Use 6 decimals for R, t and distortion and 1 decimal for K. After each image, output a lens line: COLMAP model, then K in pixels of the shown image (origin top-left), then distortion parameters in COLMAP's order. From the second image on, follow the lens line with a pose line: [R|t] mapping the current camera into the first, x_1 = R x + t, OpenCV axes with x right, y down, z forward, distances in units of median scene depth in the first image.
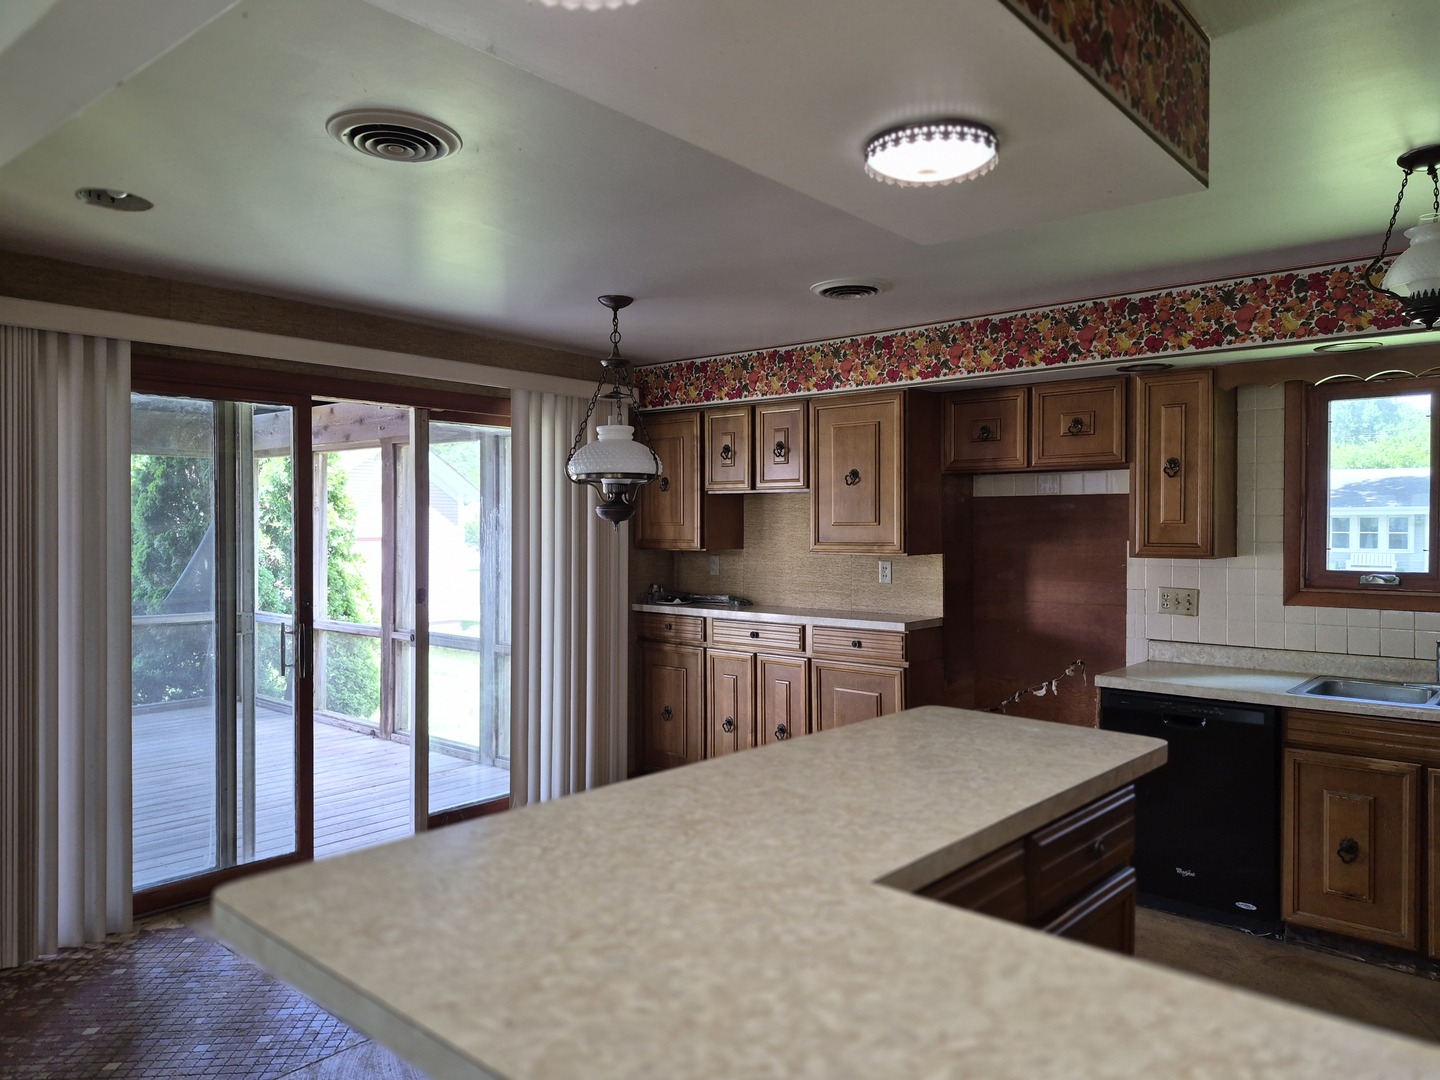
lens RADIAL K [[994.2, 0, 720.1], [0, 994.2, 537.5], [0, 0, 1]] dist [0.010035, -0.019417]
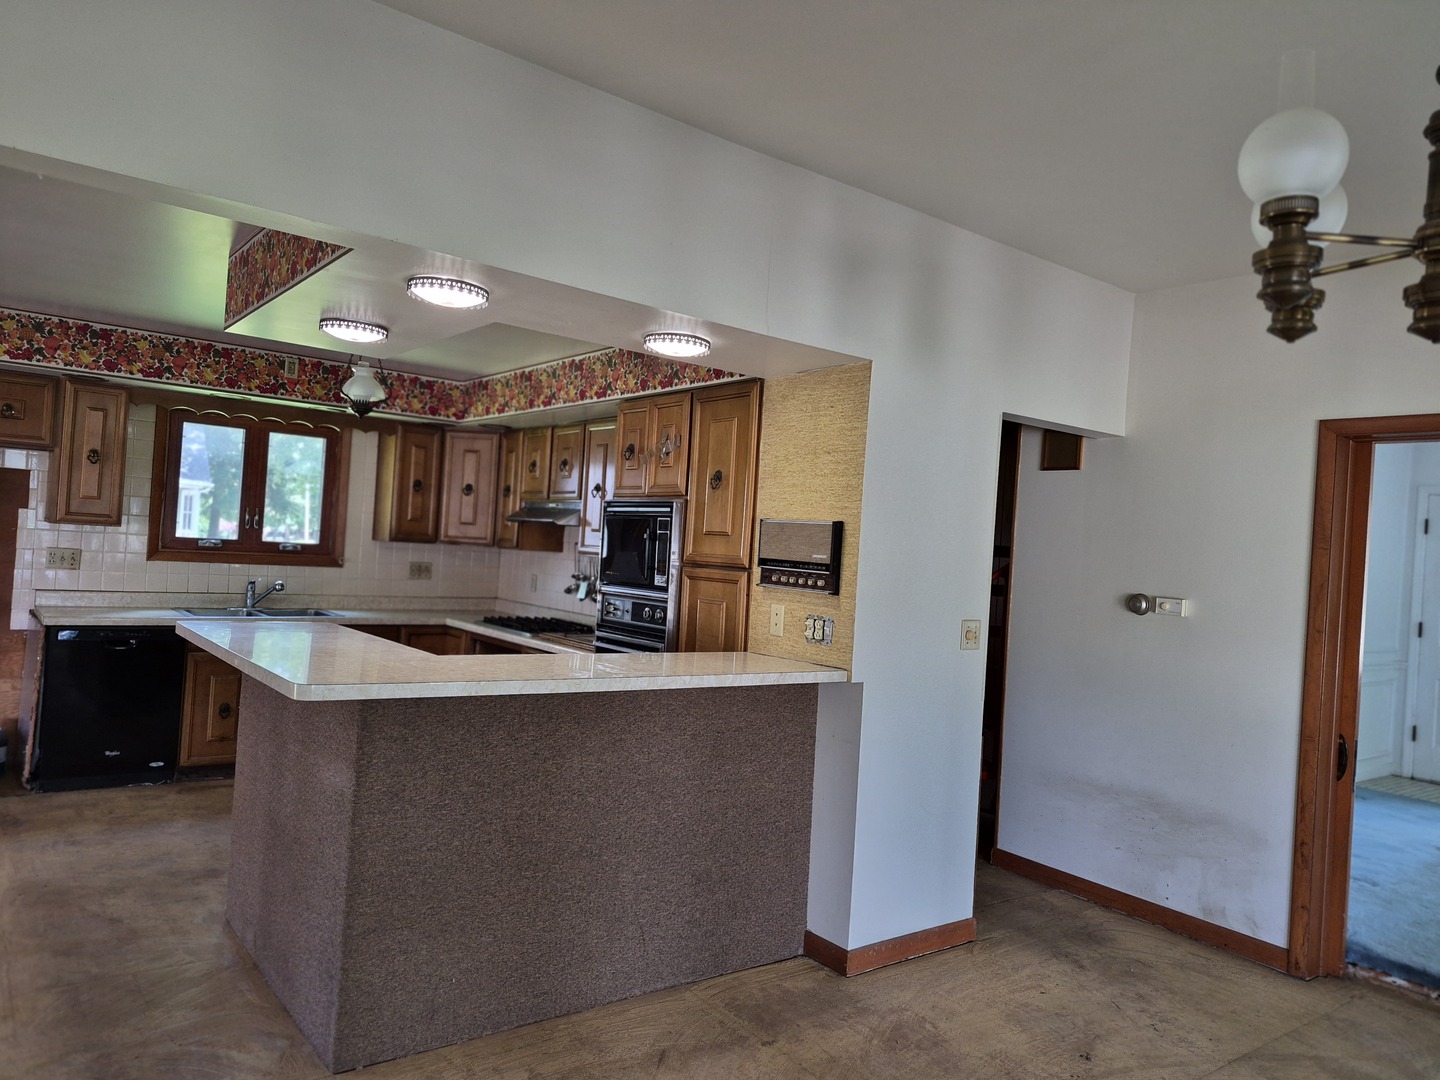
lens RADIAL K [[994.2, 0, 718.7], [0, 994.2, 542.7], [0, 0, 1]] dist [0.010035, -0.019417]
pose [[0.186495, 0.017207, 0.982305, -0.700936], [-0.051342, 0.998651, -0.007746, 0.012109], [-0.981113, -0.048989, 0.187127, -0.064348]]
